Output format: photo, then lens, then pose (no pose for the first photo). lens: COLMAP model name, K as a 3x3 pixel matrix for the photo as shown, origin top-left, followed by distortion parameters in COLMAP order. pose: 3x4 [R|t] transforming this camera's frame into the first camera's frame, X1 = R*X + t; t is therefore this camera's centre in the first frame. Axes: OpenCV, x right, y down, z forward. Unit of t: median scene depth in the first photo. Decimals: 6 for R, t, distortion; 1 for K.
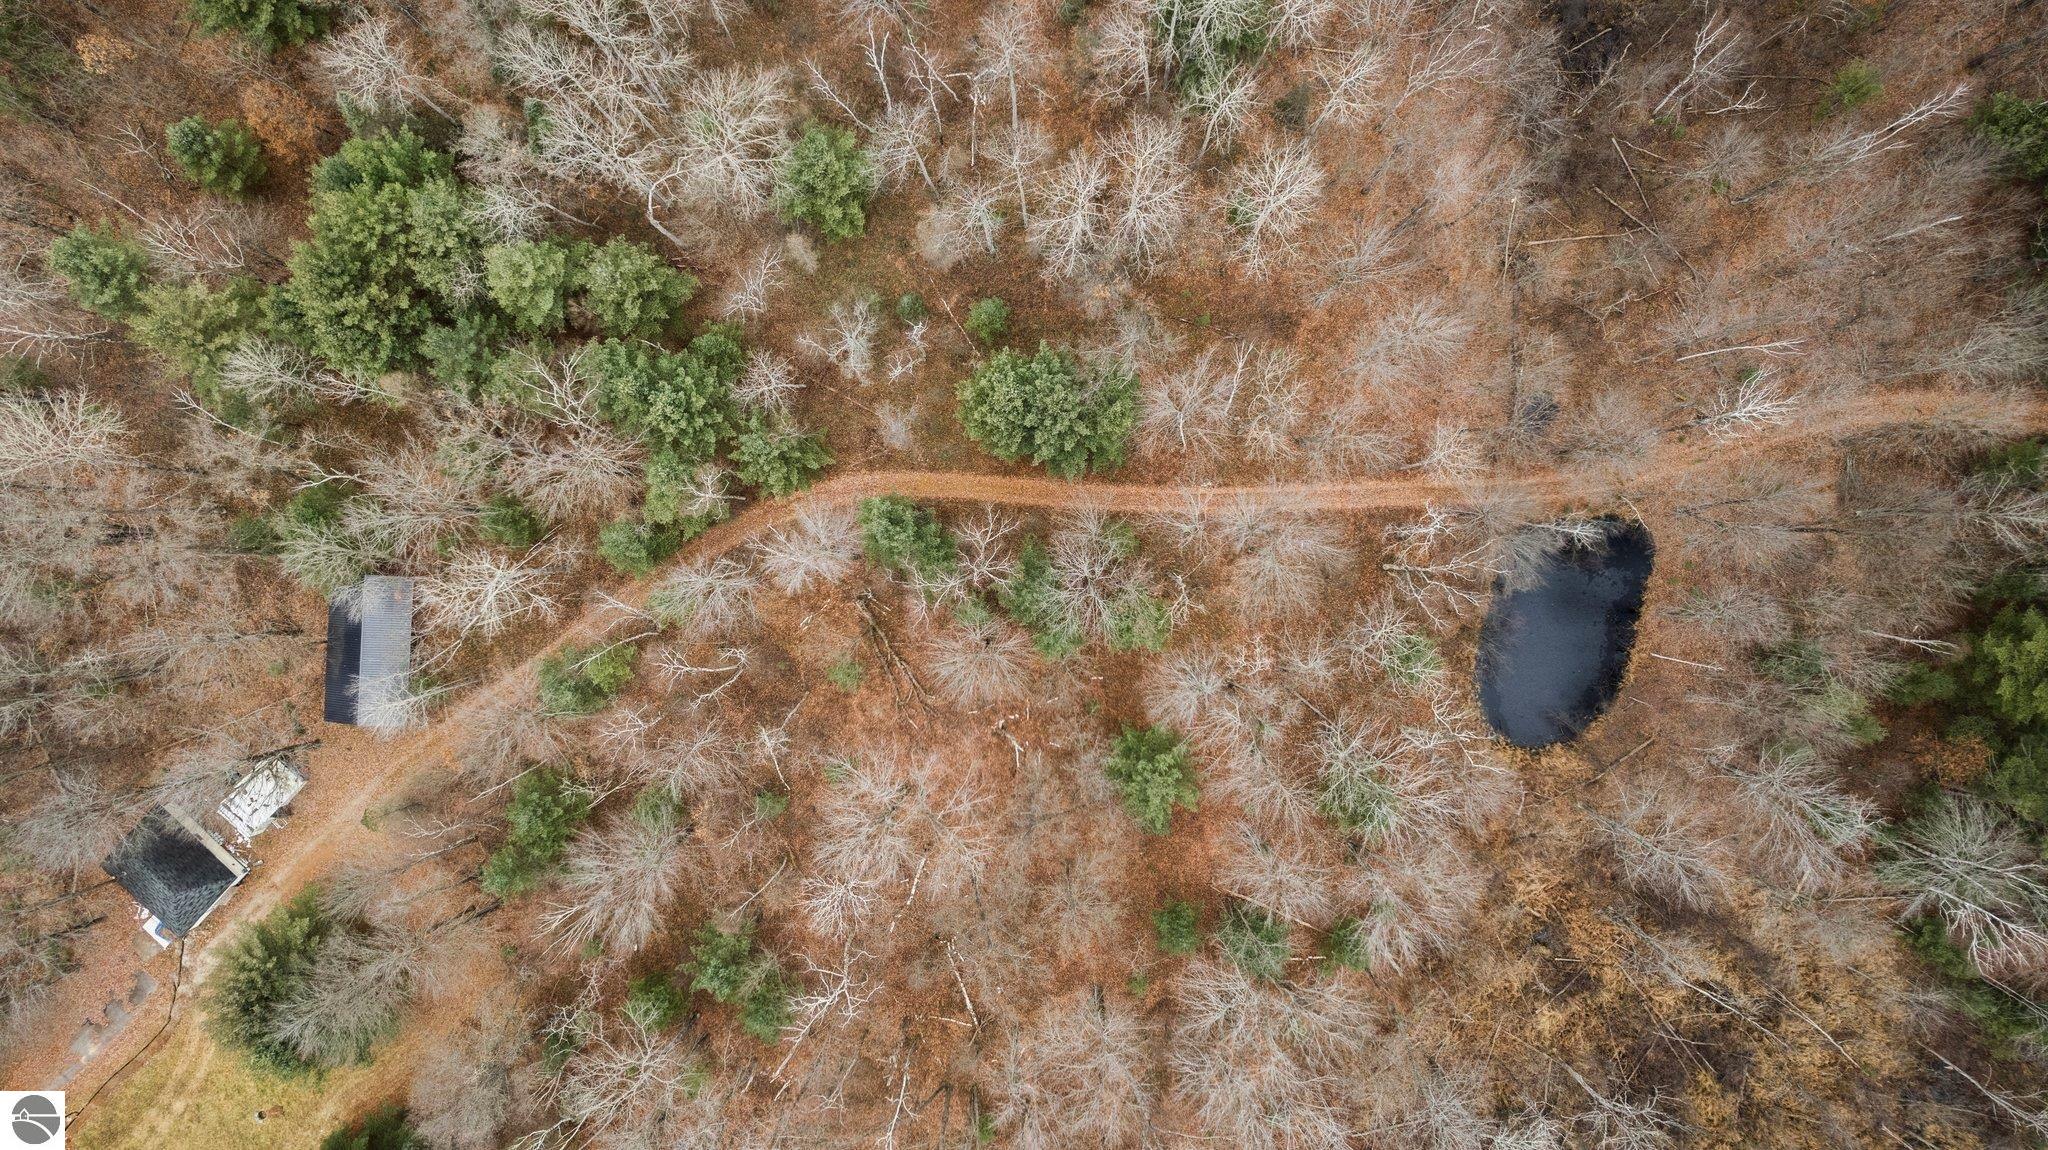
lens RADIAL K [[1314.2, 0, 1024.0], [0, 1314.2, 575.0], [0, 0, 1]] dist [-0.000044, 0.054250]
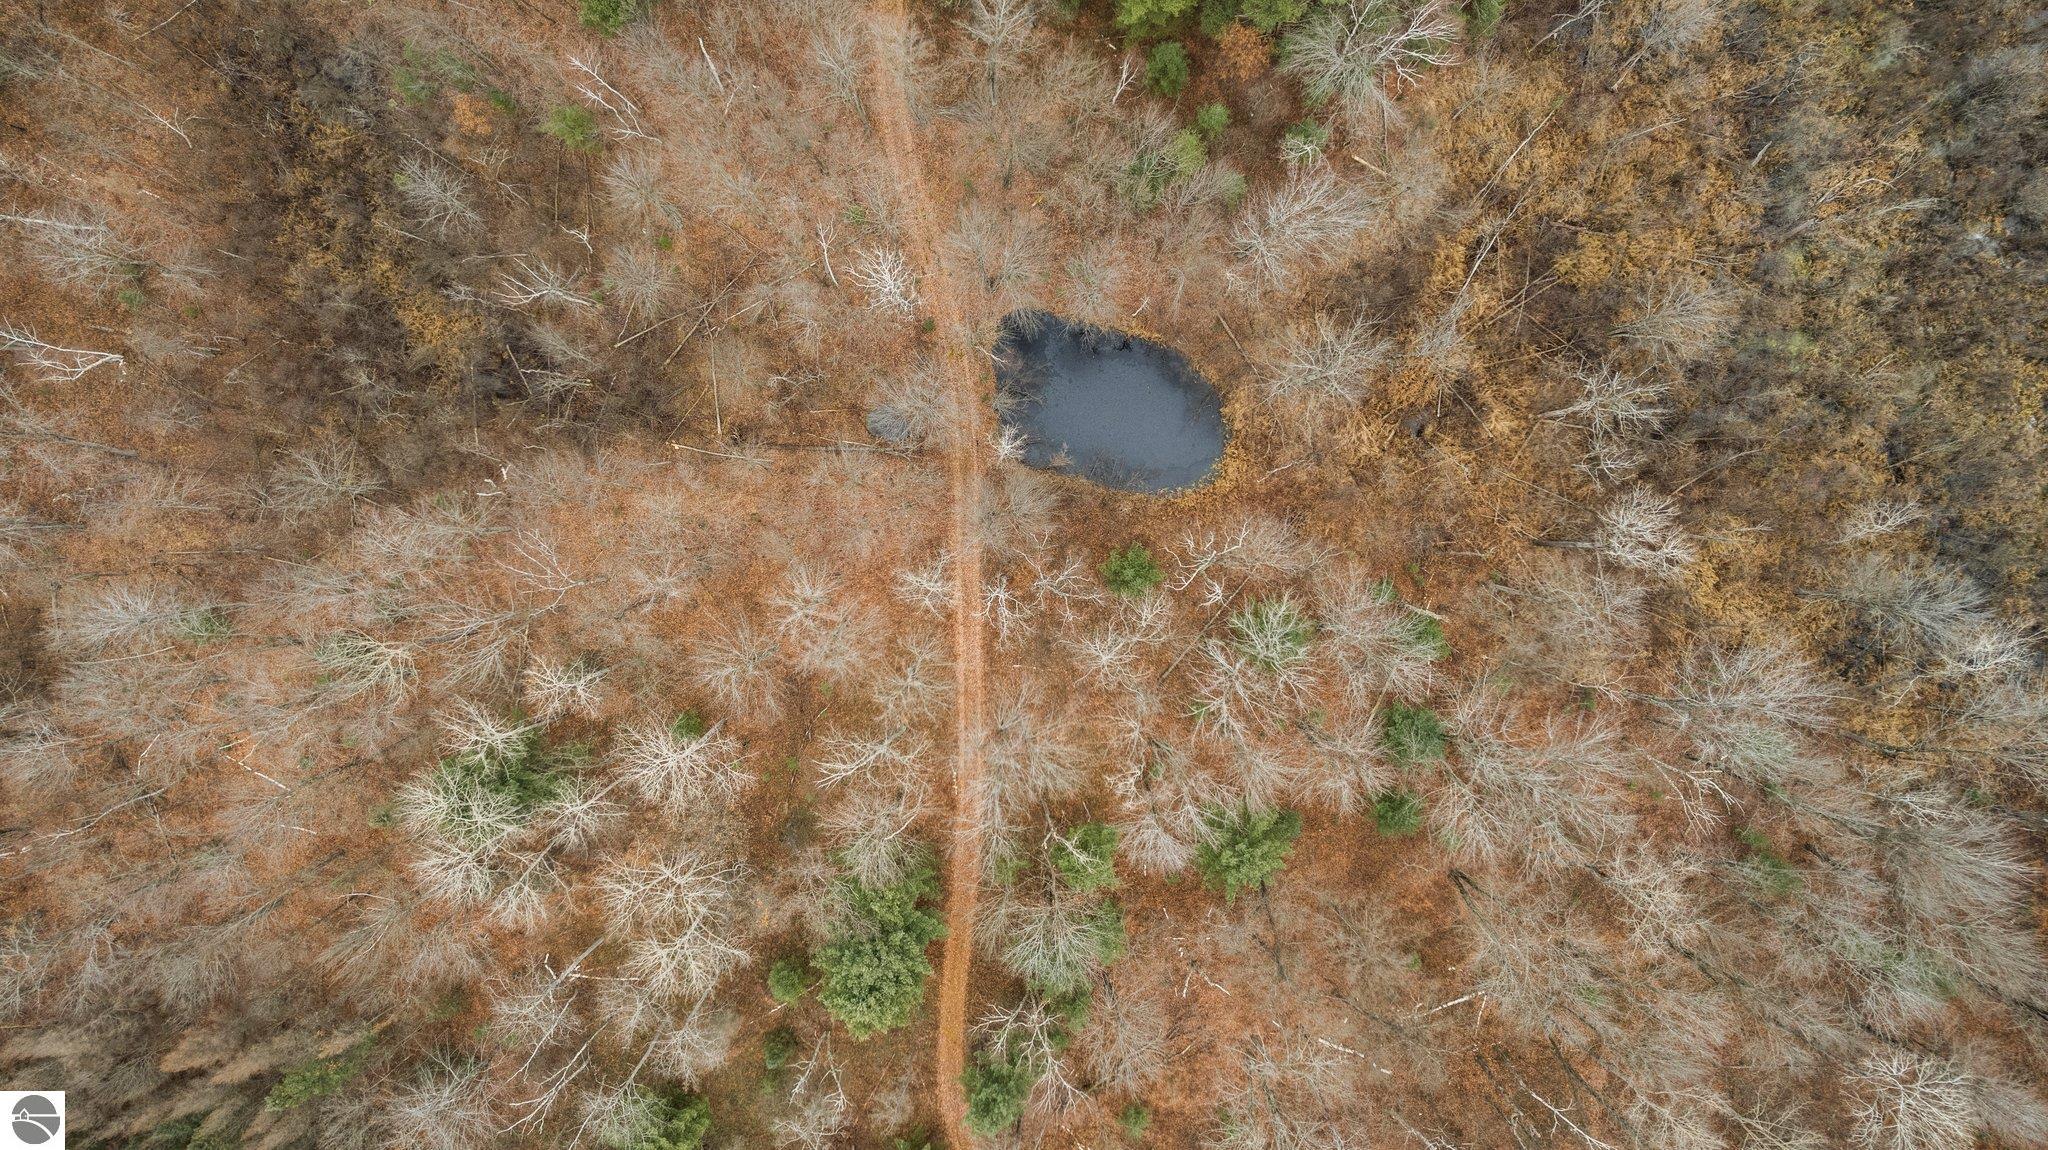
lens RADIAL K [[1314.2, 0, 1024.0], [0, 1314.2, 575.0], [0, 0, 1]] dist [-0.000044, 0.054250]
pose [[0.016804, -0.998324, -0.055383, 0.334260], [0.999776, 0.017488, -0.011899, -0.006100], [0.012848, -0.055170, 0.998394, 0.003170]]
